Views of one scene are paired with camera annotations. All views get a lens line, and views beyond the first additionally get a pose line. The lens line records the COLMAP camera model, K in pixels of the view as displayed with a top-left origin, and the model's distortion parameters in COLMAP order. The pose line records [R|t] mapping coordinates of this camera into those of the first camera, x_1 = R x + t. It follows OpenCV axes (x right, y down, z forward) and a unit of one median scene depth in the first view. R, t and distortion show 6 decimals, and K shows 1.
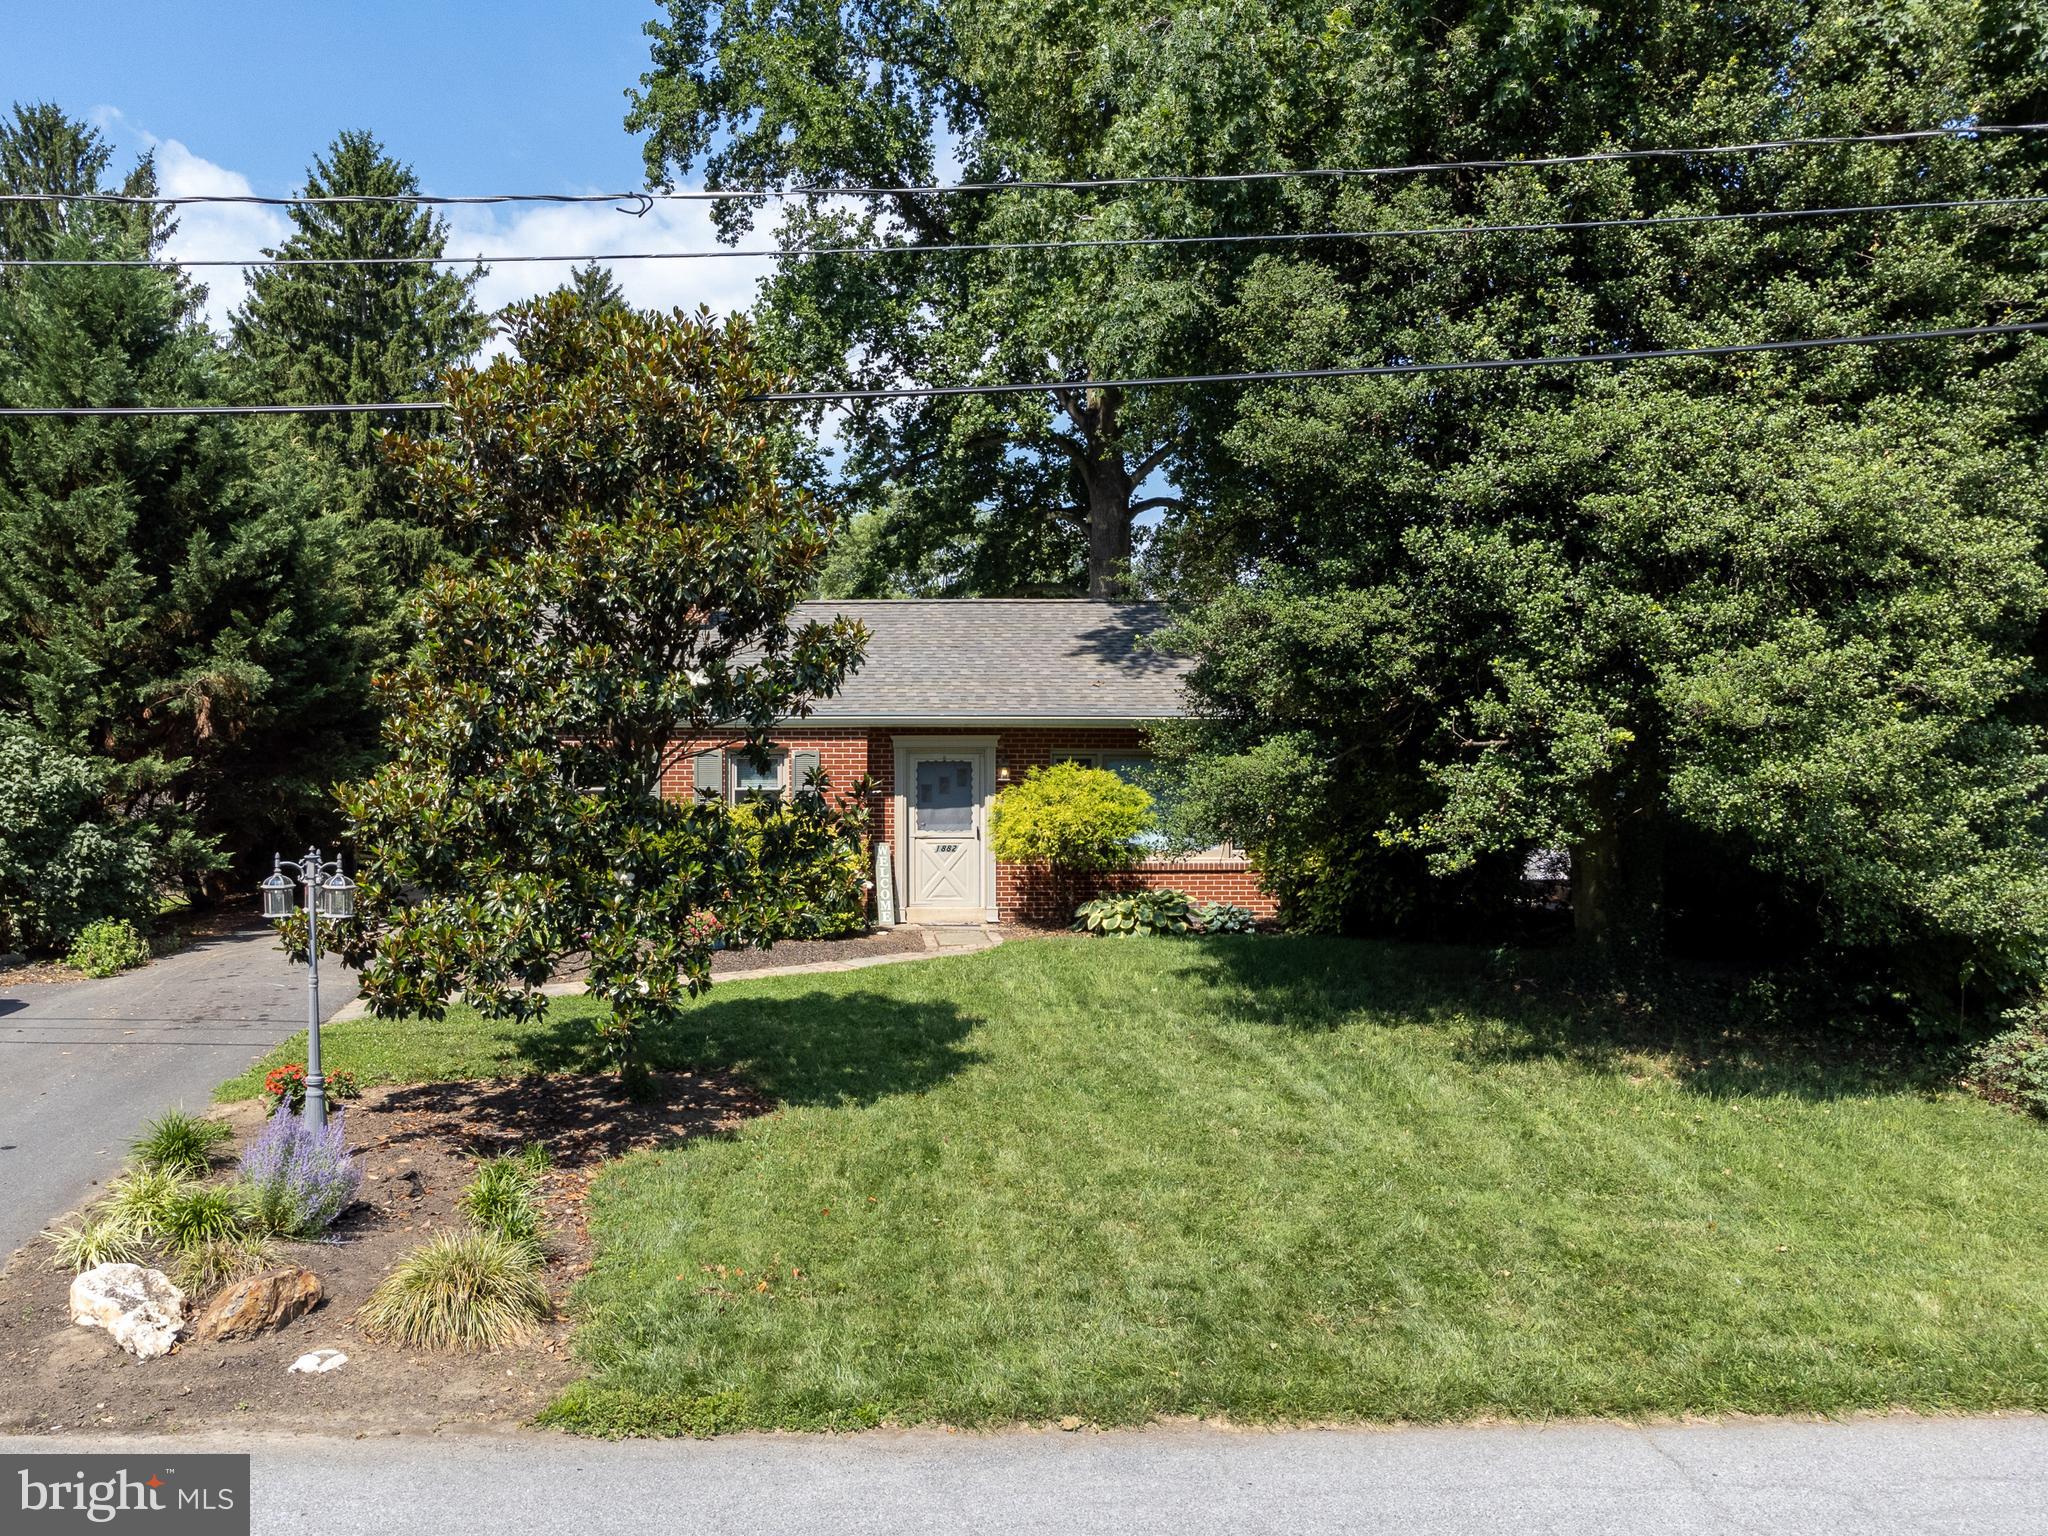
lens RADIAL K [[1554.2, 0, 1024.3], [0, 1554.2, 887.9], [0, 0, 1]] dist [0.005639, 0.012581]
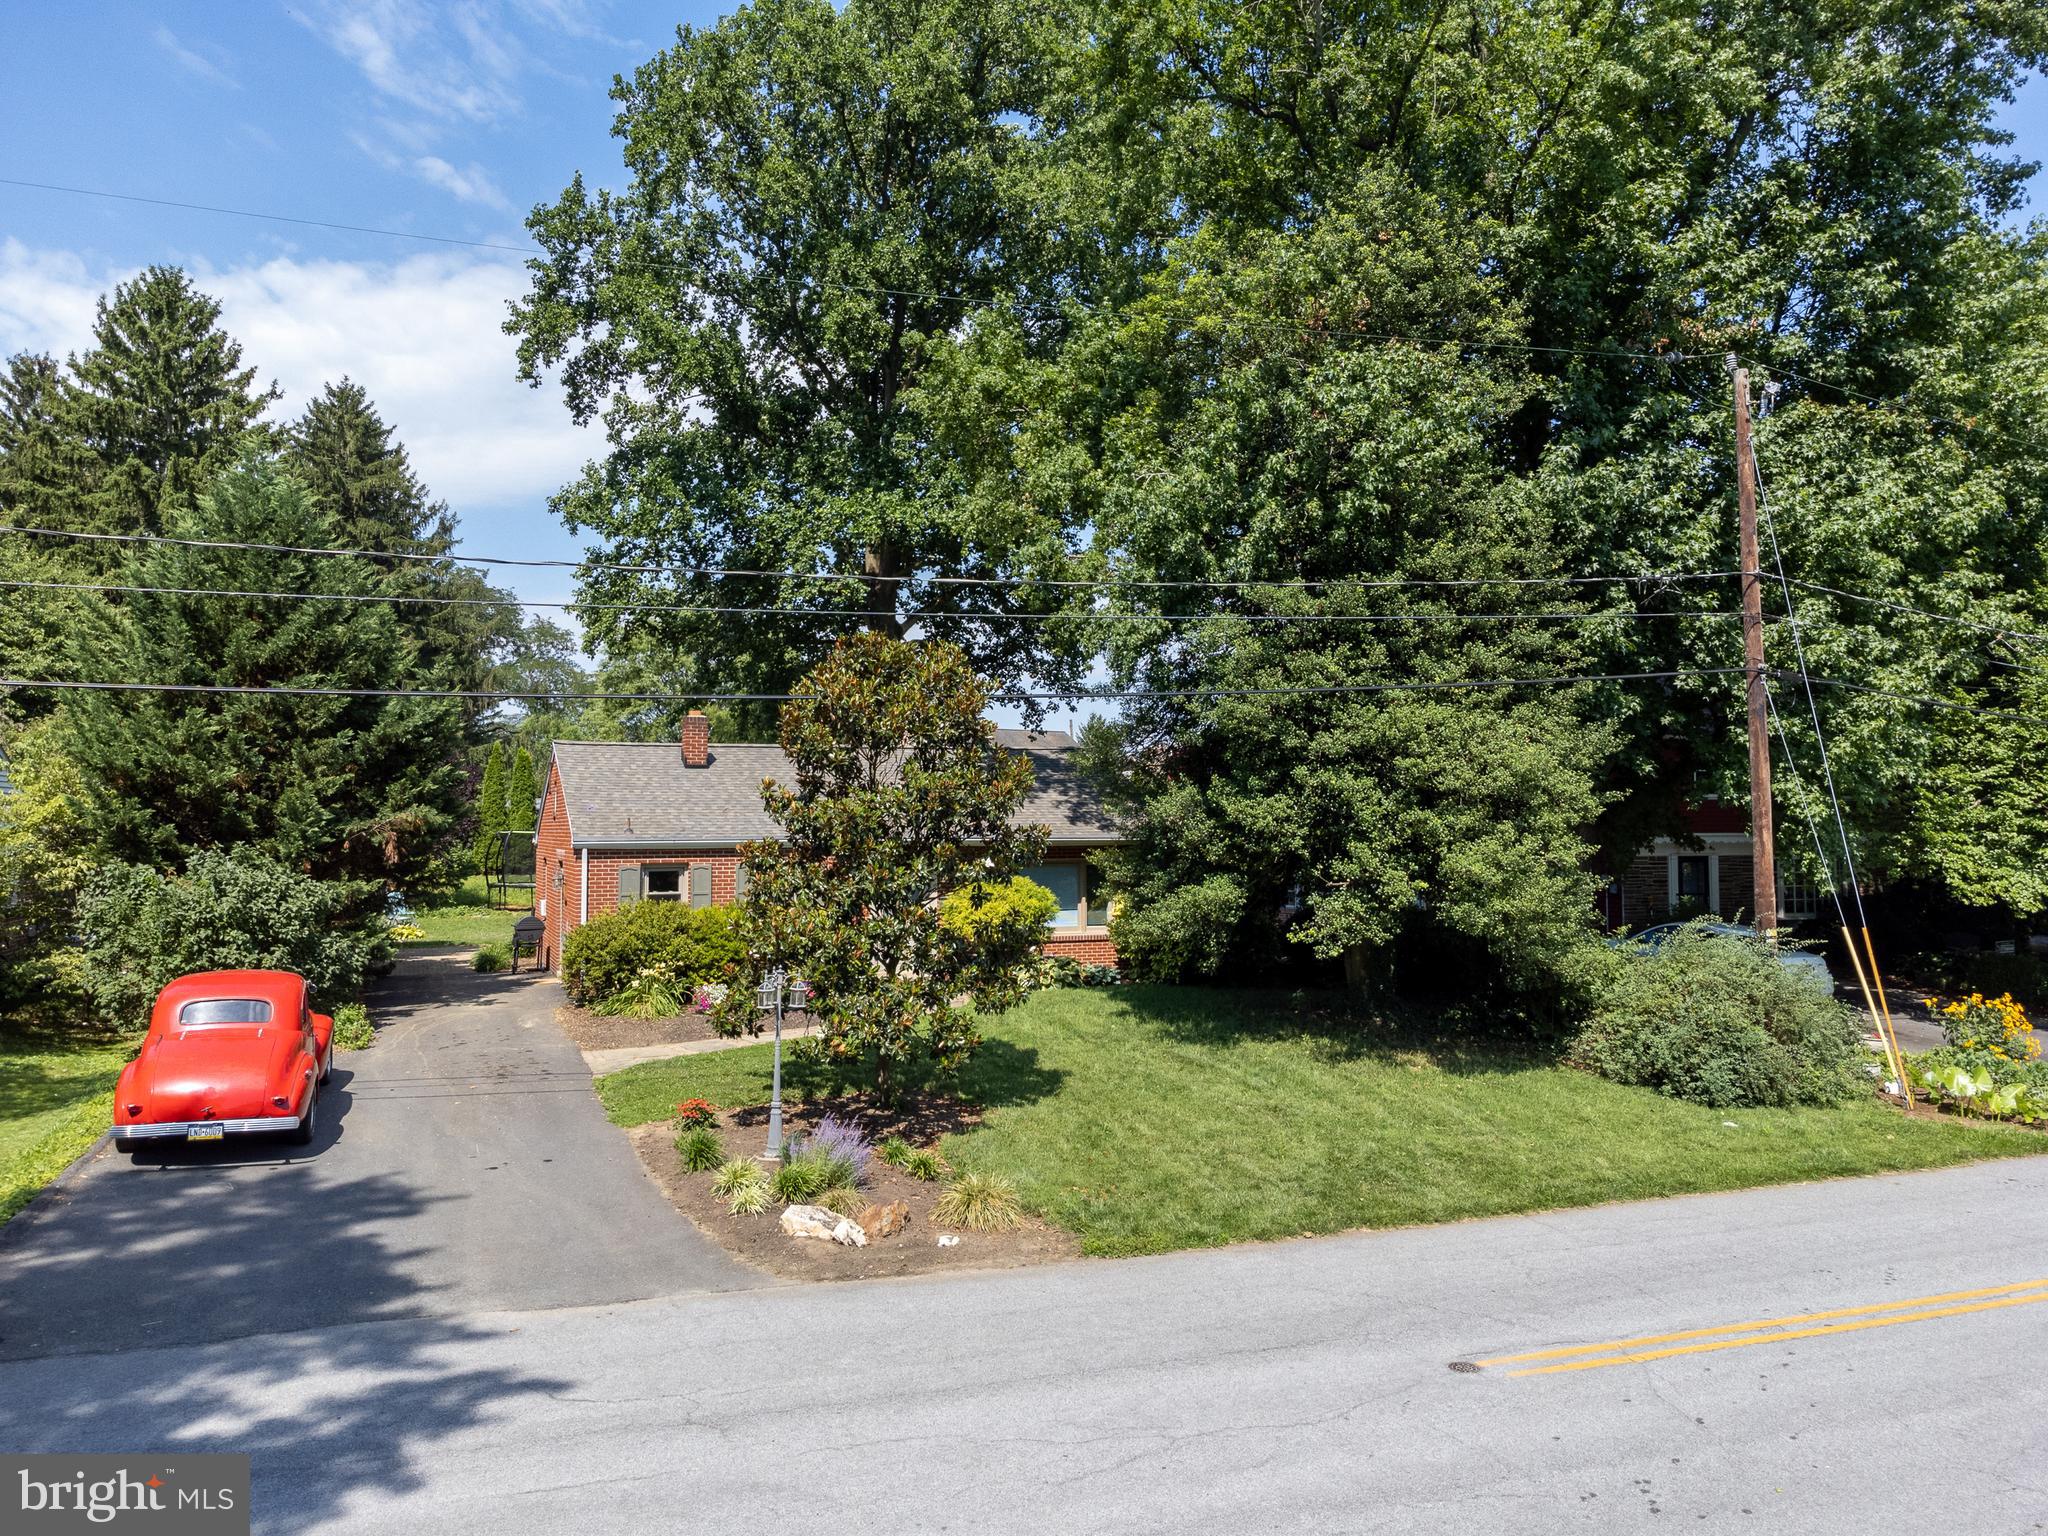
lens RADIAL K [[1535.5, 0, 971.2], [0, 1535.5, 769.2], [0, 0, 1]] dist [-0.017400, 0.015701]
pose [[0.955372, 0.007898, 0.295301, -0.665811], [0.017838, 0.996276, -0.084358, -0.085911], [-0.294868, 0.085861, 0.951673, -0.609045]]
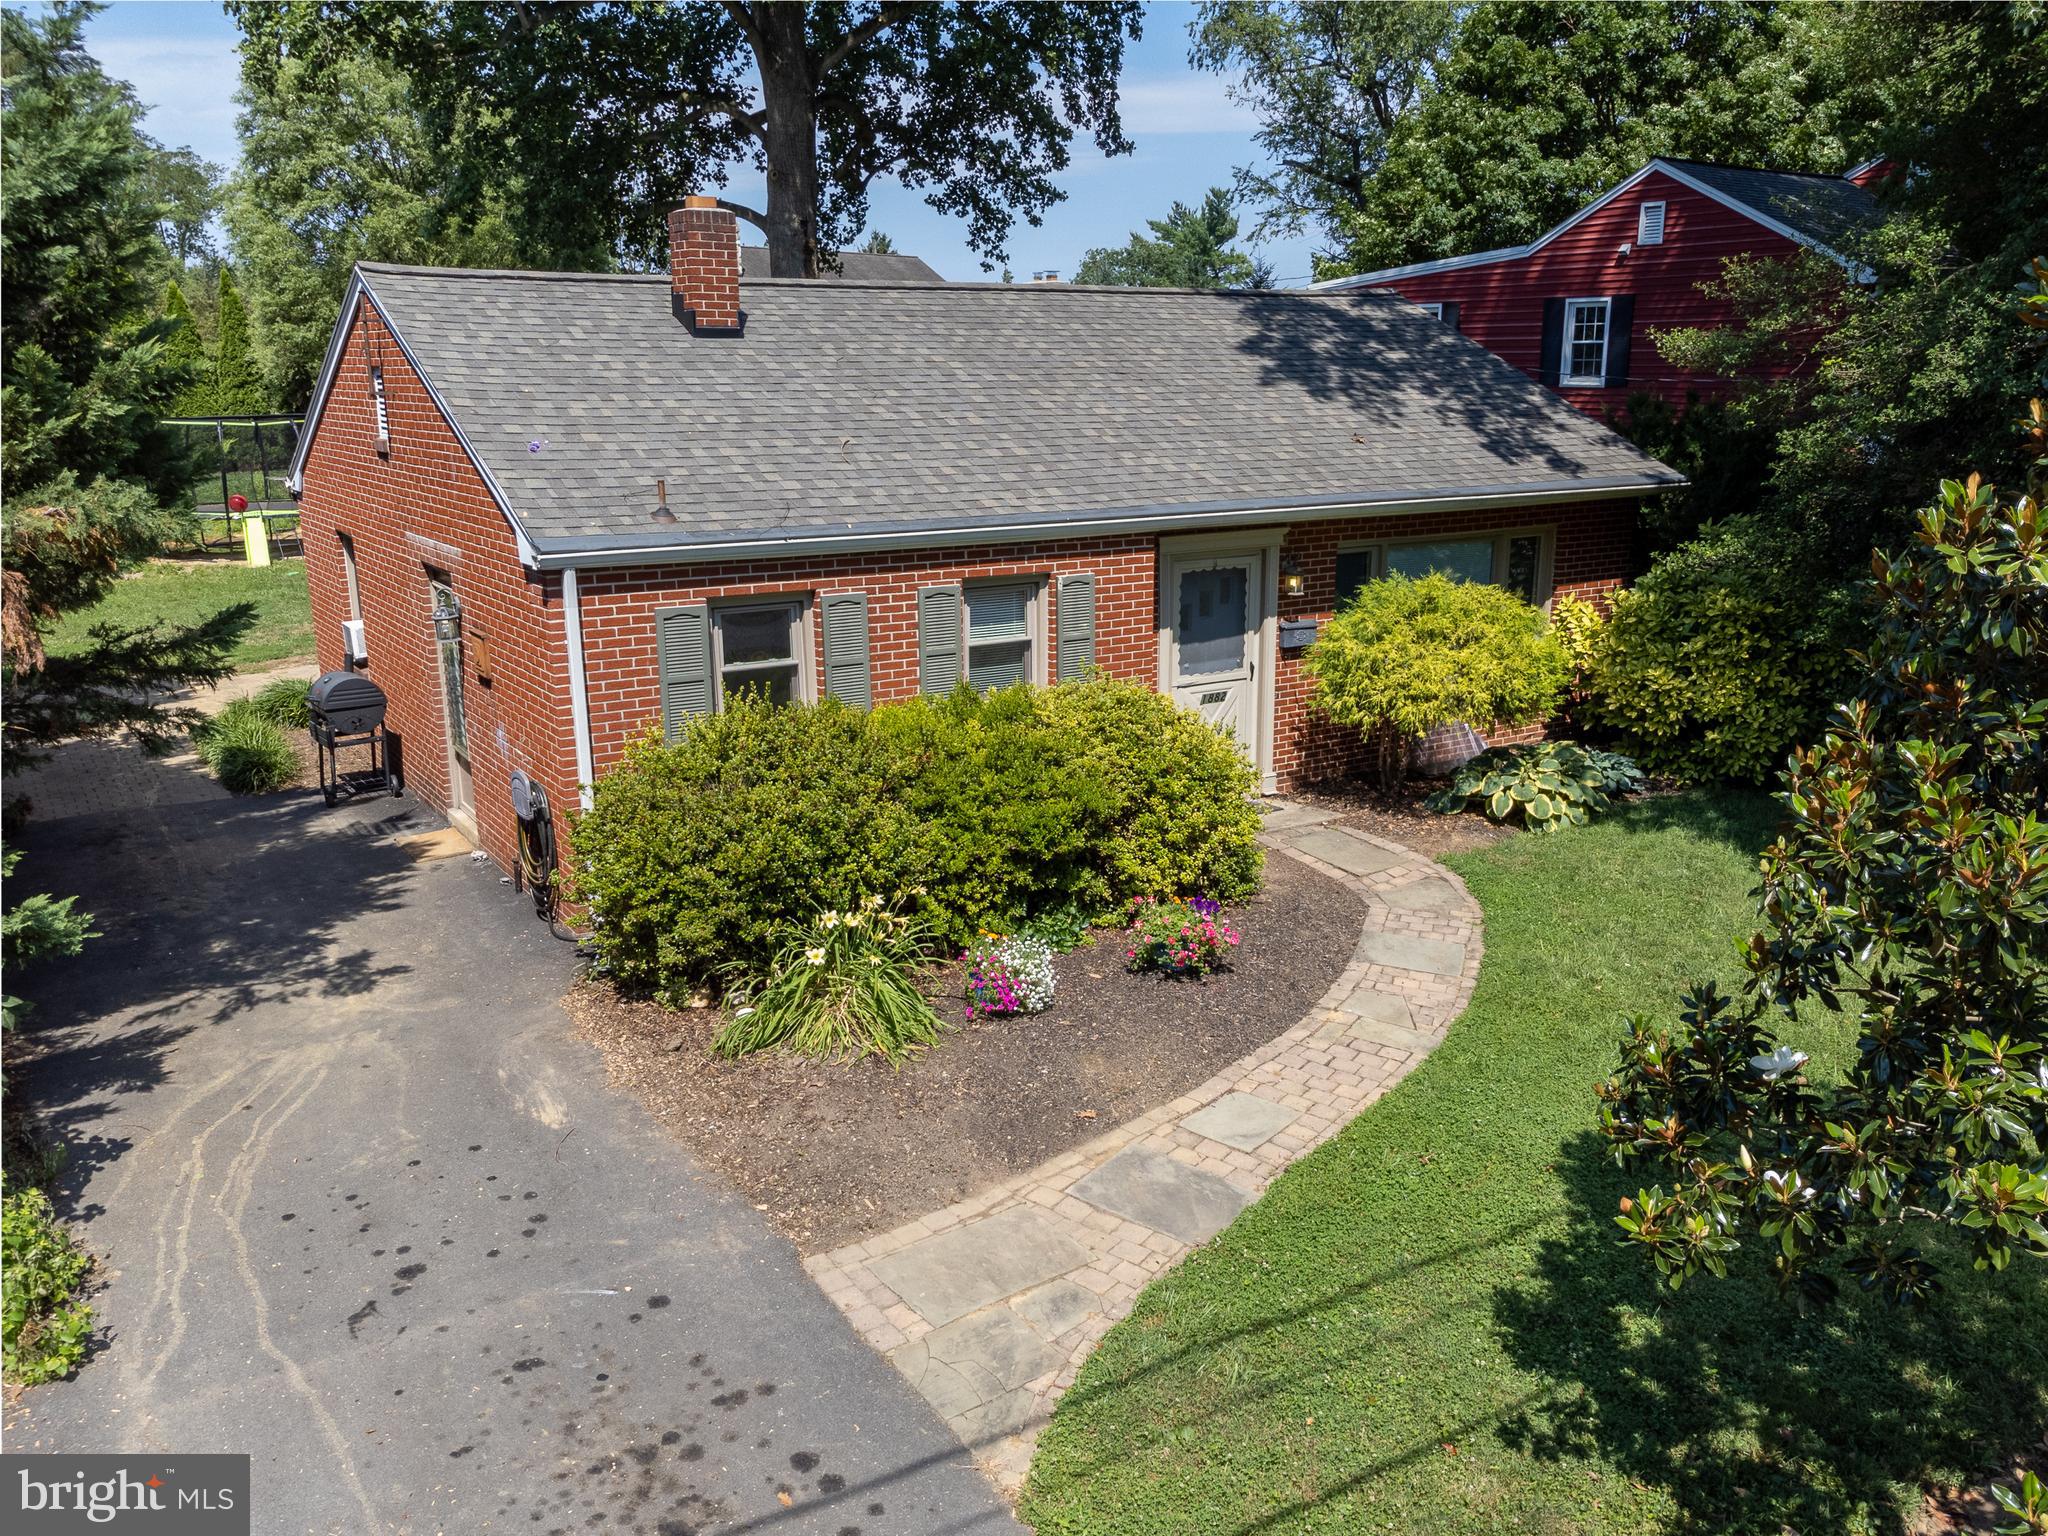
lens RADIAL K [[1564.2, 0, 1001.1], [0, 1564.2, 767.1], [0, 0, 1]] dist [0.007837, -0.100262]
pose [[0.842970, -0.134270, 0.520935, -0.802064], [0.023411, 0.976590, 0.213832, -0.236666], [-0.537451, -0.168058, 0.826379, 0.783691]]
